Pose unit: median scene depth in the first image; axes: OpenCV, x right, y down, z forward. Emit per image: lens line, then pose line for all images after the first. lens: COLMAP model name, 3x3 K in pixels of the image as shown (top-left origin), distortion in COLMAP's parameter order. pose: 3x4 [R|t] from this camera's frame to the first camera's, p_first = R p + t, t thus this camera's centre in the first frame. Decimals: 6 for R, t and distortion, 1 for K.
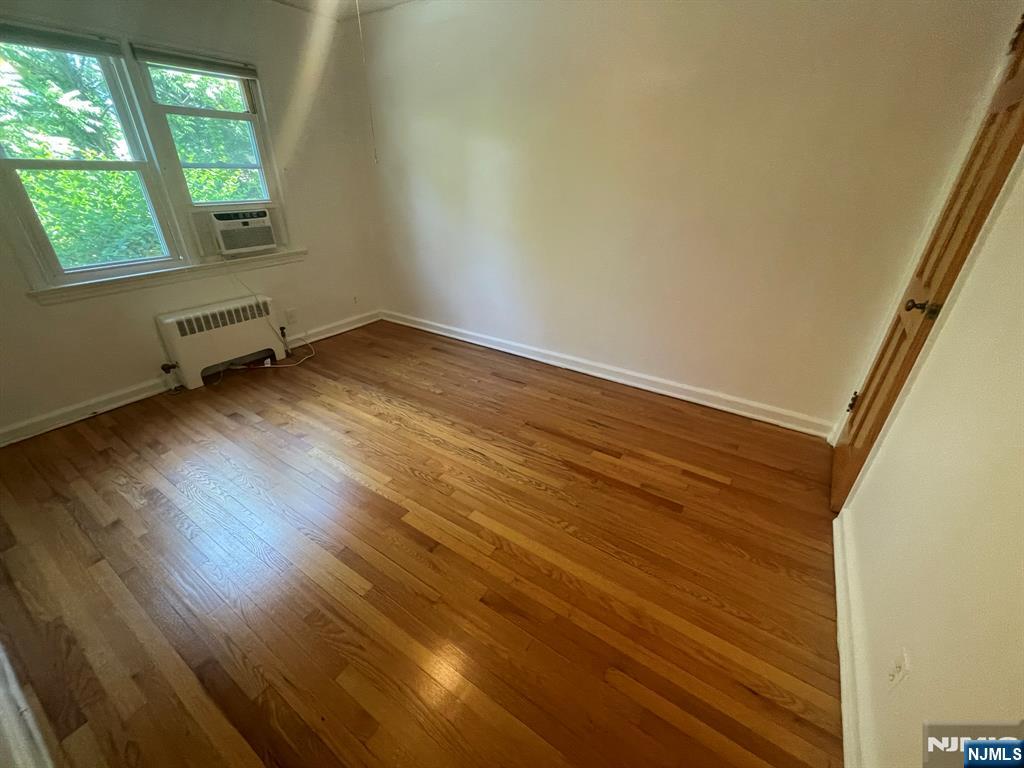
lens RADIAL K [[413.3, 0, 512.0], [0, 413.3, 384.0], [0, 0, 1]] dist [-0.002340, 0.000072]
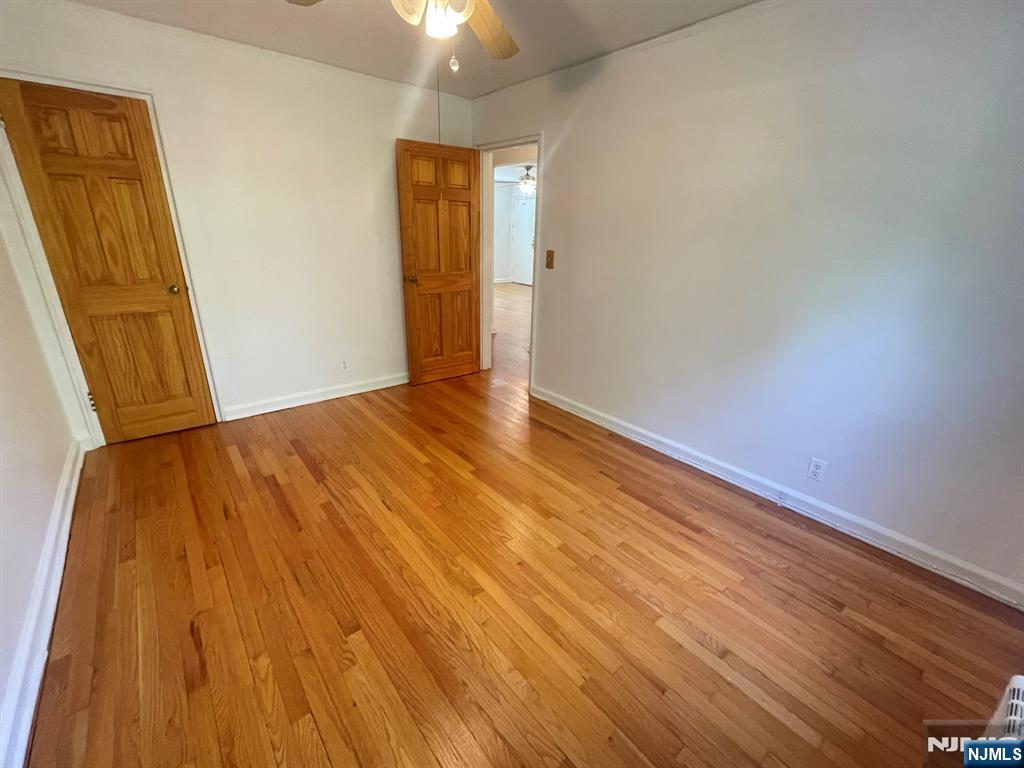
lens RADIAL K [[413.3, 0, 512.0], [0, 413.3, 384.0], [0, 0, 1]] dist [-0.002340, 0.000072]
pose [[-0.955965, -0.134493, 0.260851, -0.564564], [0.102069, 0.680968, 0.725165, -0.676650], [-0.275161, 0.719857, -0.637254, 1.316785]]
